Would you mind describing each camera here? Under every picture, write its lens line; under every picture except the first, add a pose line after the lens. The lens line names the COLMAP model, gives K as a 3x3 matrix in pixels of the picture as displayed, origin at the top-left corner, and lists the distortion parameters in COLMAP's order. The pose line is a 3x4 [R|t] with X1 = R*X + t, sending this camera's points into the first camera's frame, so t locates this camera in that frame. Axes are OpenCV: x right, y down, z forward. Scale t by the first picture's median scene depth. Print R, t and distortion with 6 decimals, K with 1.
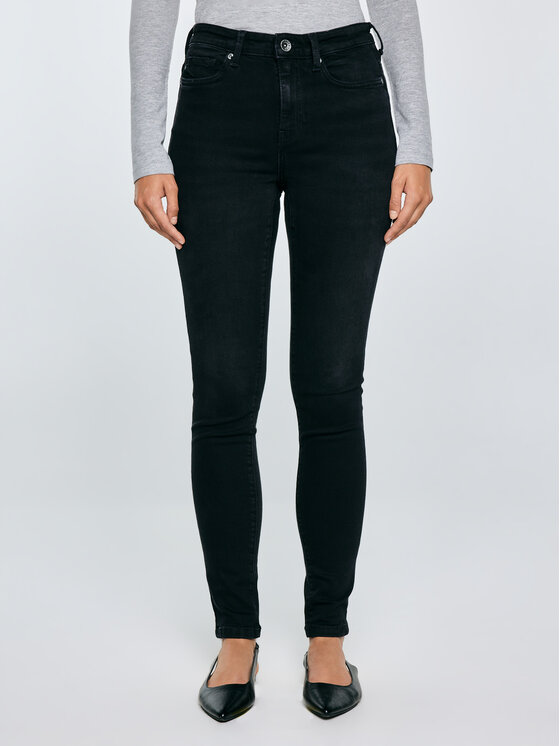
lens RADIAL K [[1208.6, 0, 280.0], [0, 1208.6, 373.0], [0, 0, 1]] dist [0.021671, 0.032652]
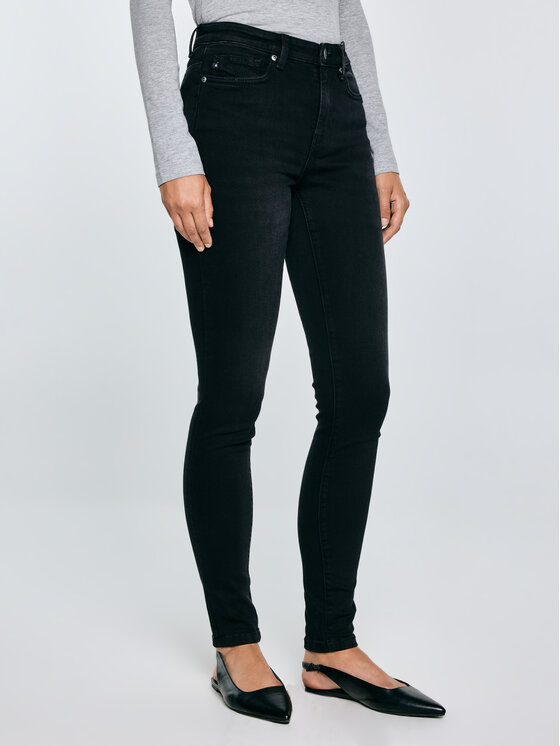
lens RADIAL K [[1319.9, 0, 280.0], [0, 1319.9, 373.0], [0, 0, 1]] dist [-0.021889, -0.065178]
pose [[0.914988, -0.008183, 0.403399, -0.473616], [0.013451, 0.999857, -0.010227, 0.009494], [-0.403258, 0.014784, 0.914967, 0.002545]]
